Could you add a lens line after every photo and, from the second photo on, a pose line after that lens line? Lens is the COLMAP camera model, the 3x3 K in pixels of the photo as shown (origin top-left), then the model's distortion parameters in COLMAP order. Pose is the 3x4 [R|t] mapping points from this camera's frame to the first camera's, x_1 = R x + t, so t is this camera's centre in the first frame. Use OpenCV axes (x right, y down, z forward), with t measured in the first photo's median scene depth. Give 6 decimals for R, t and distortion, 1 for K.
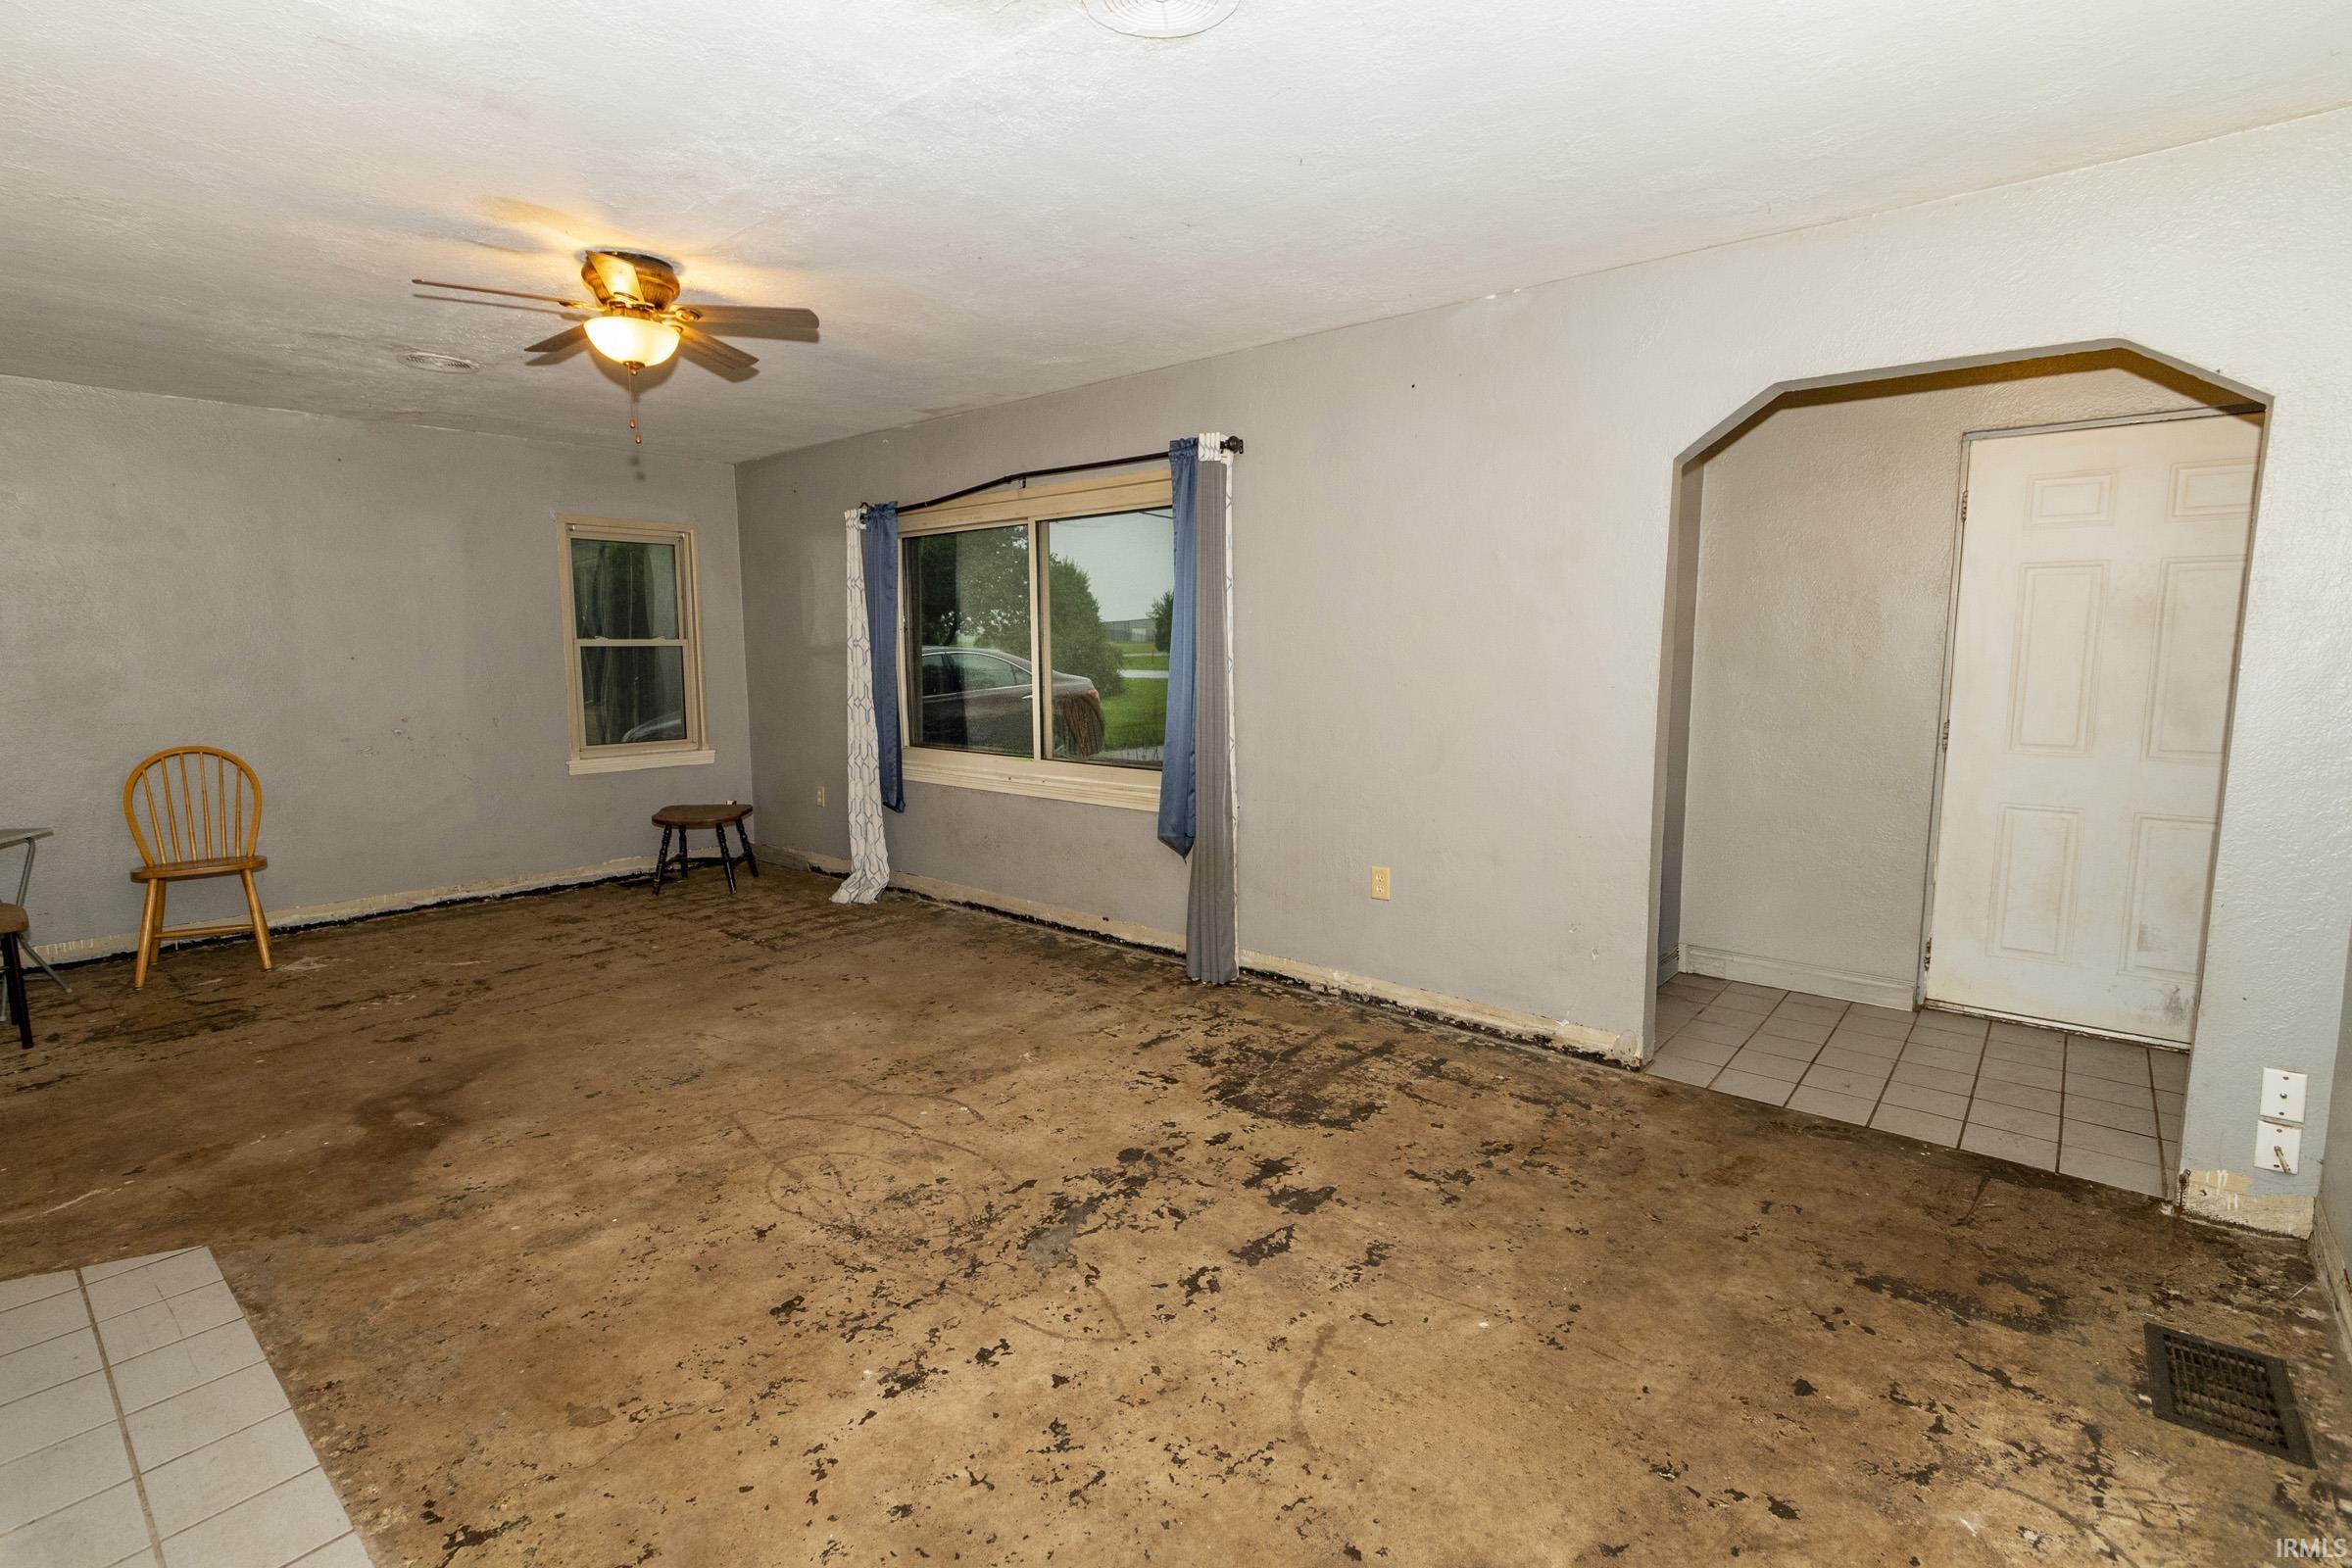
lens RADIAL K [[1084.4, 0, 1147.2], [0, 1084.4, 785.4], [0, 0, 1]] dist [0.005854, -0.000473]
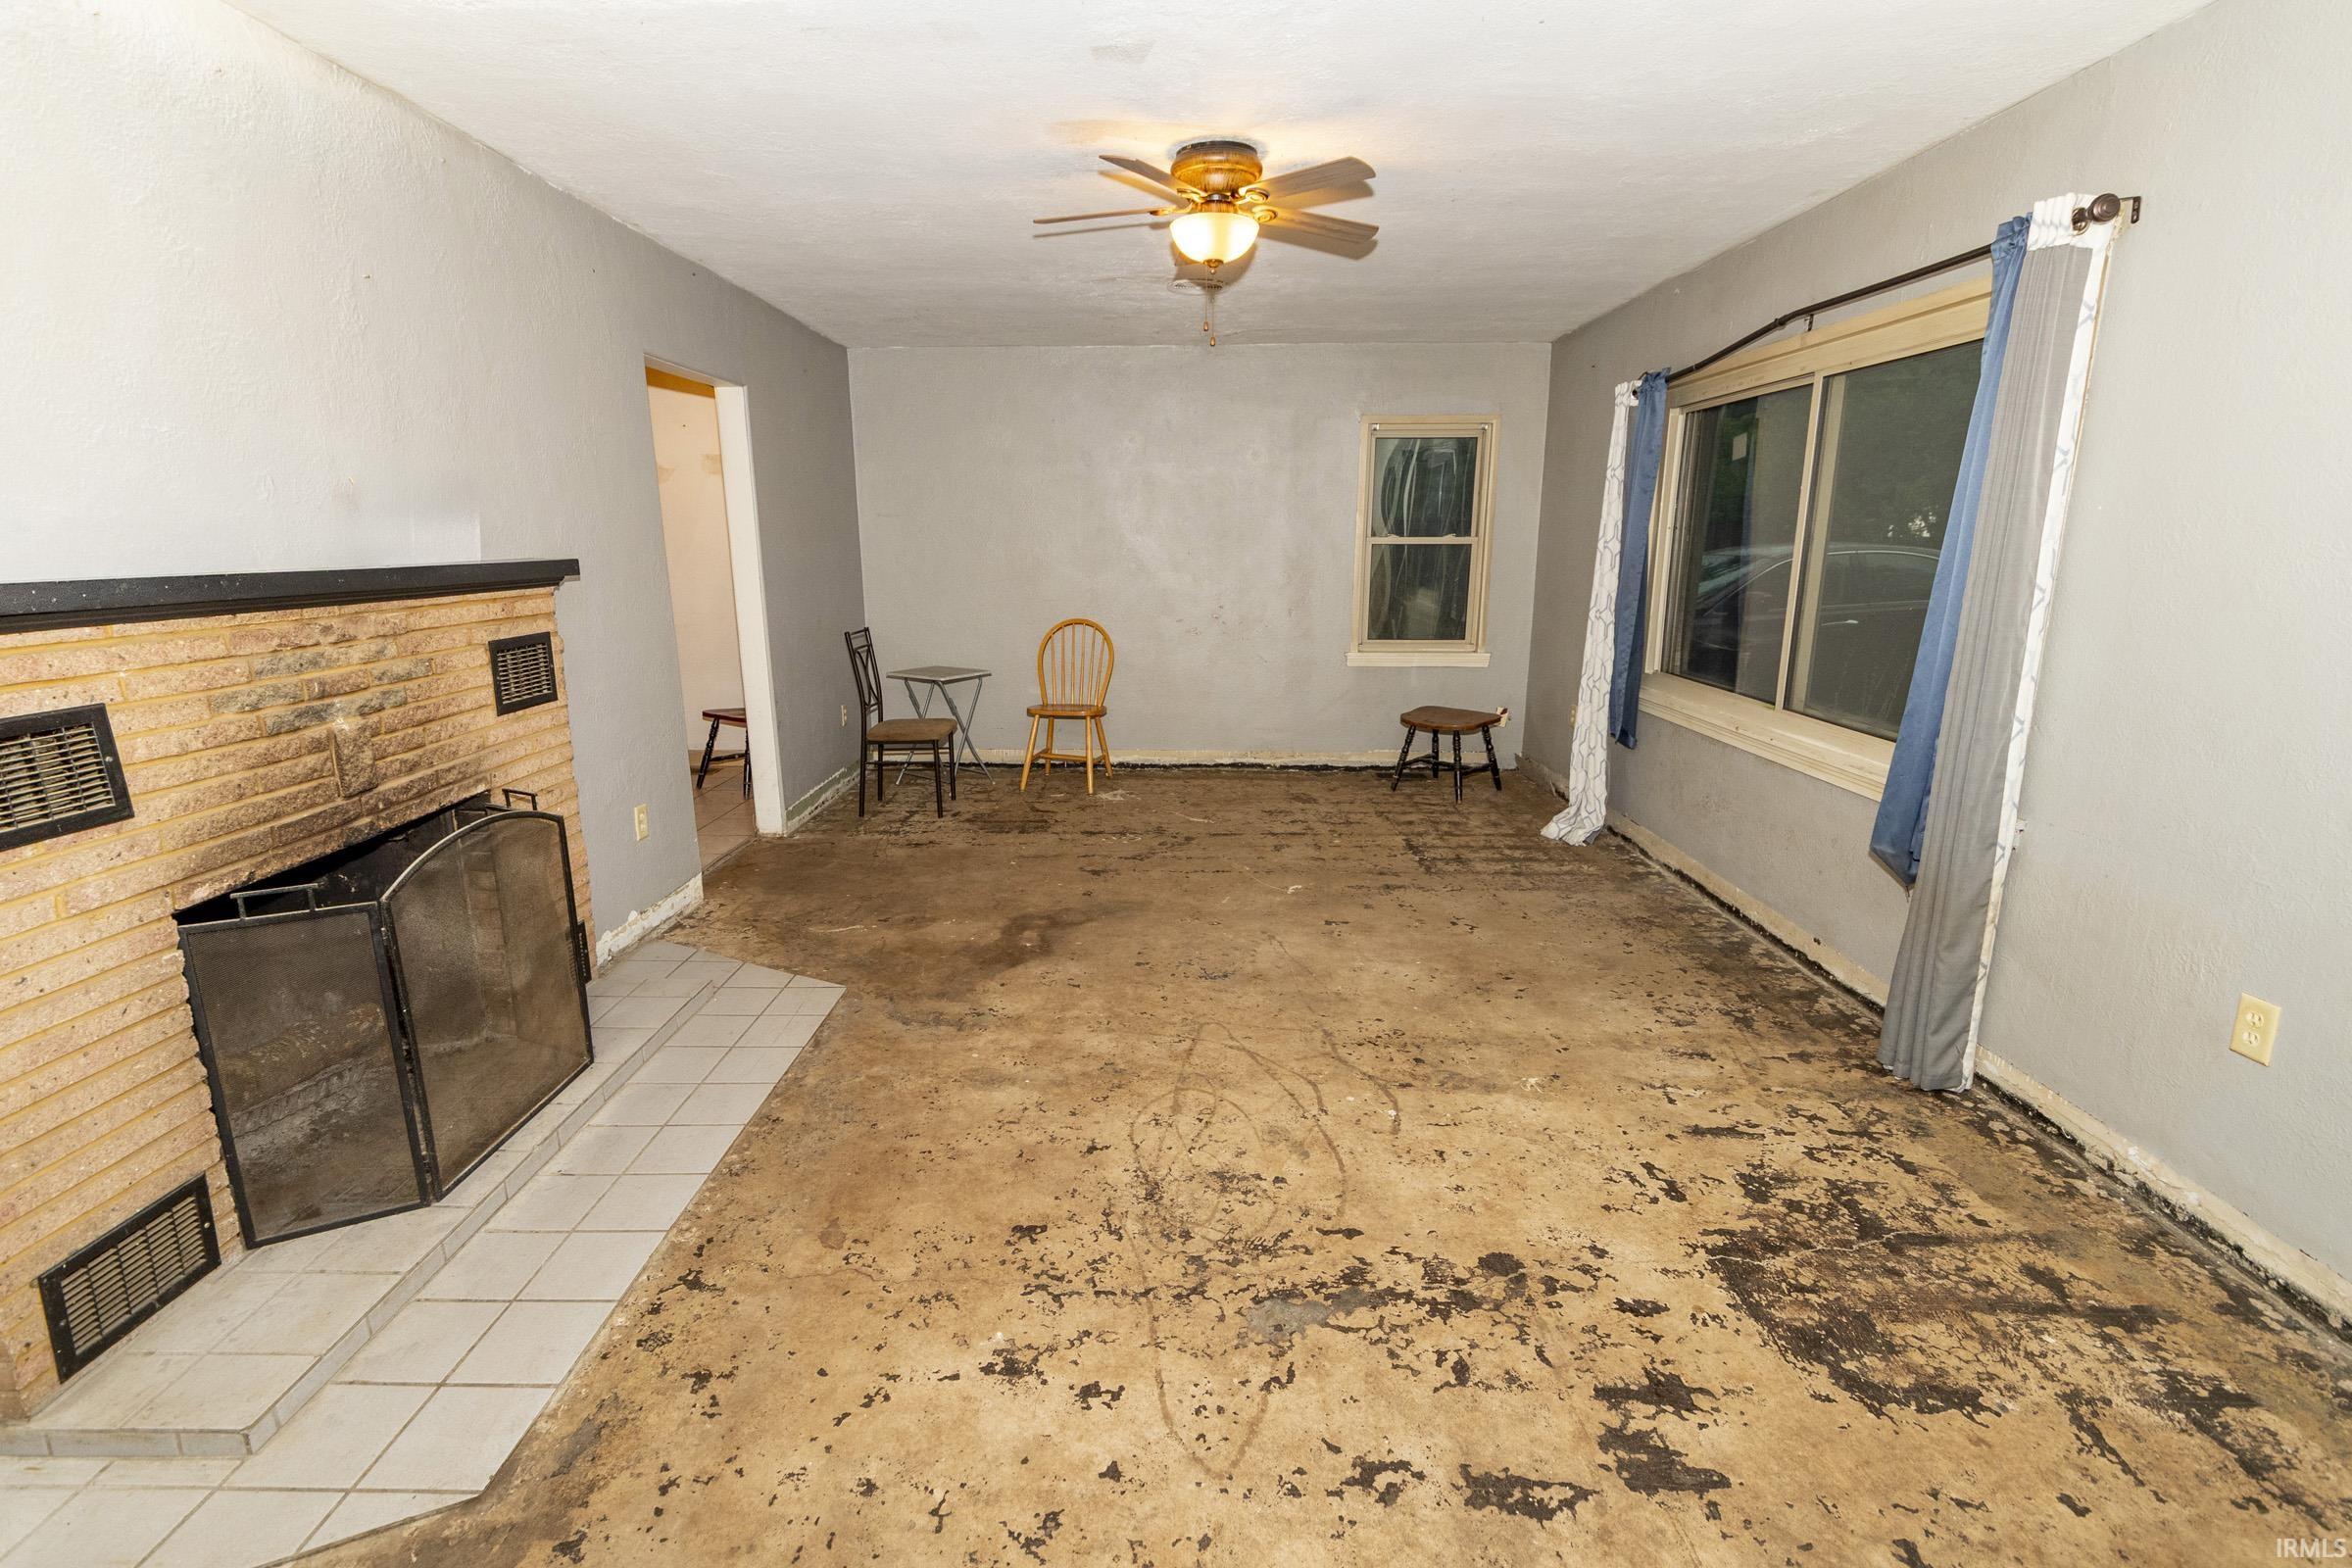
lens RADIAL K [[1073.7, 0, 1163.1], [0, 1073.7, 783.1], [0, 0, 1]] dist [0.007328, -0.006408]
pose [[0.650528, 0.179092, -0.738065, 0.253512], [-0.103441, 0.983637, 0.147508, -0.054886], [0.752405, -0.019611, 0.658408, 0.273000]]
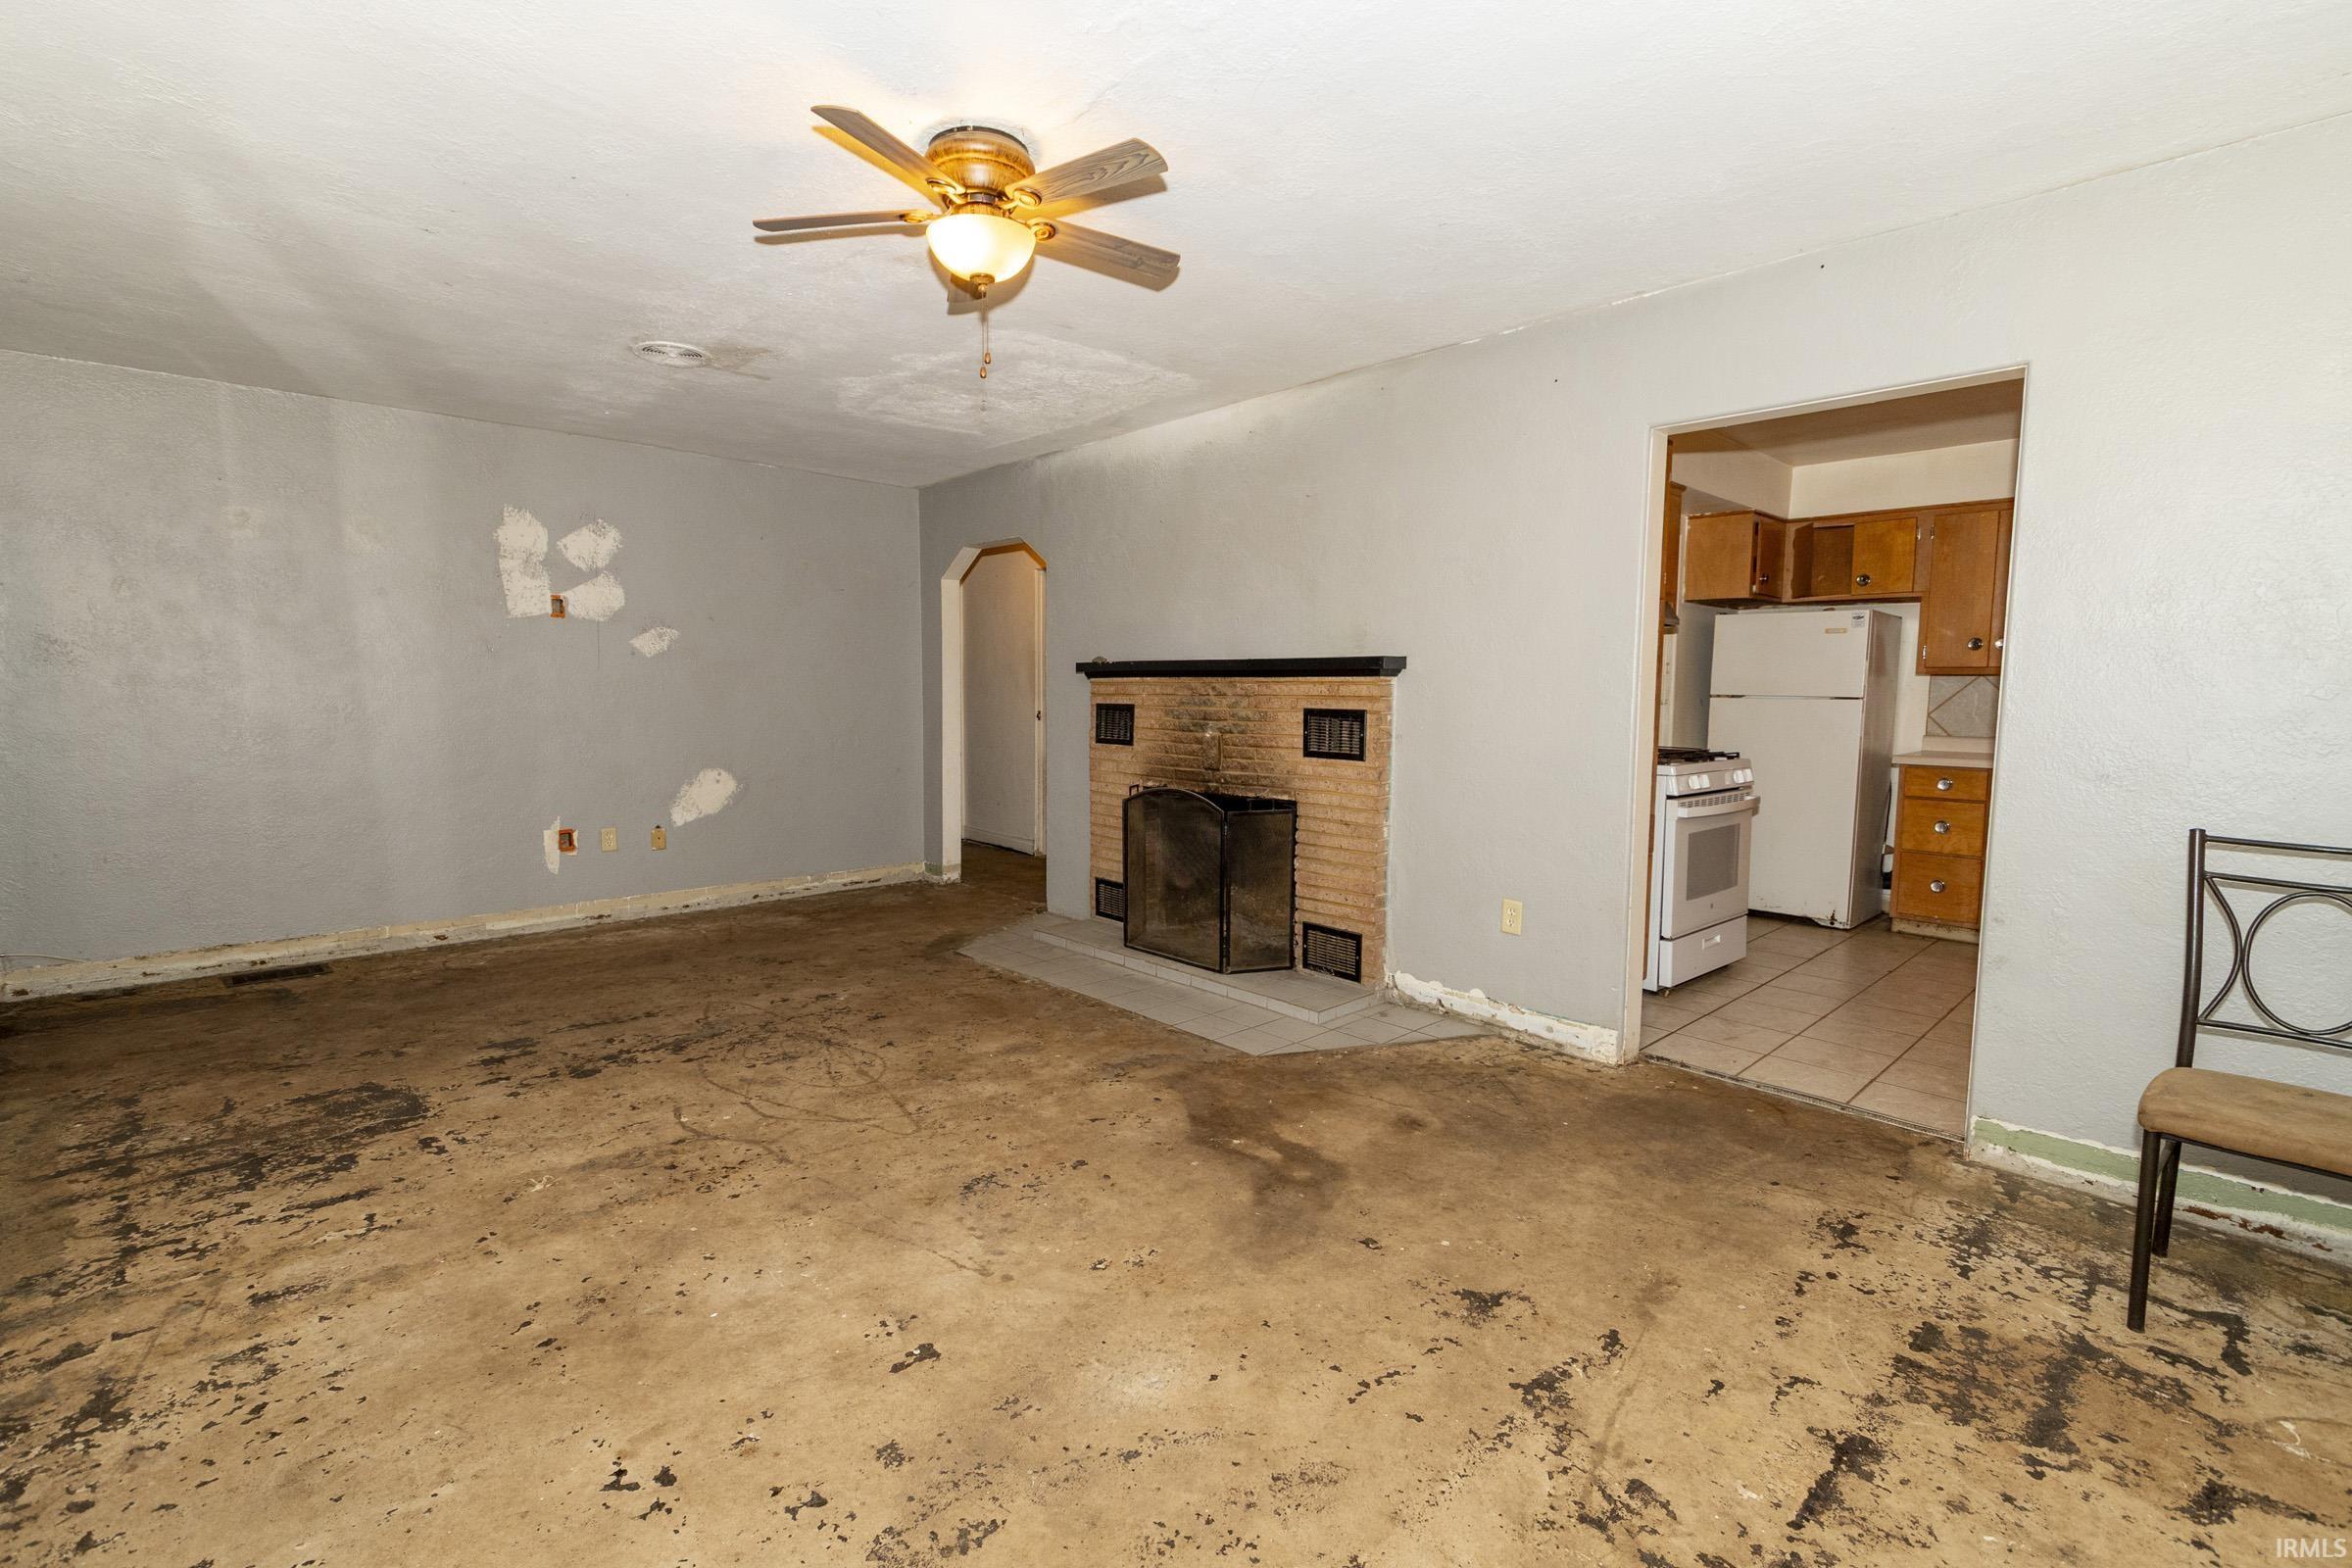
lens RADIAL K [[1059.4, 0, 1151.6], [0, 1059.4, 772.0], [0, 0, 1]] dist [0.002744, 0.000805]
pose [[-0.994440, -0.007069, 0.105071, -0.590895], [0.015309, 0.977440, 0.210655, -0.170259], [-0.104190, 0.211093, -0.971897, 1.574027]]
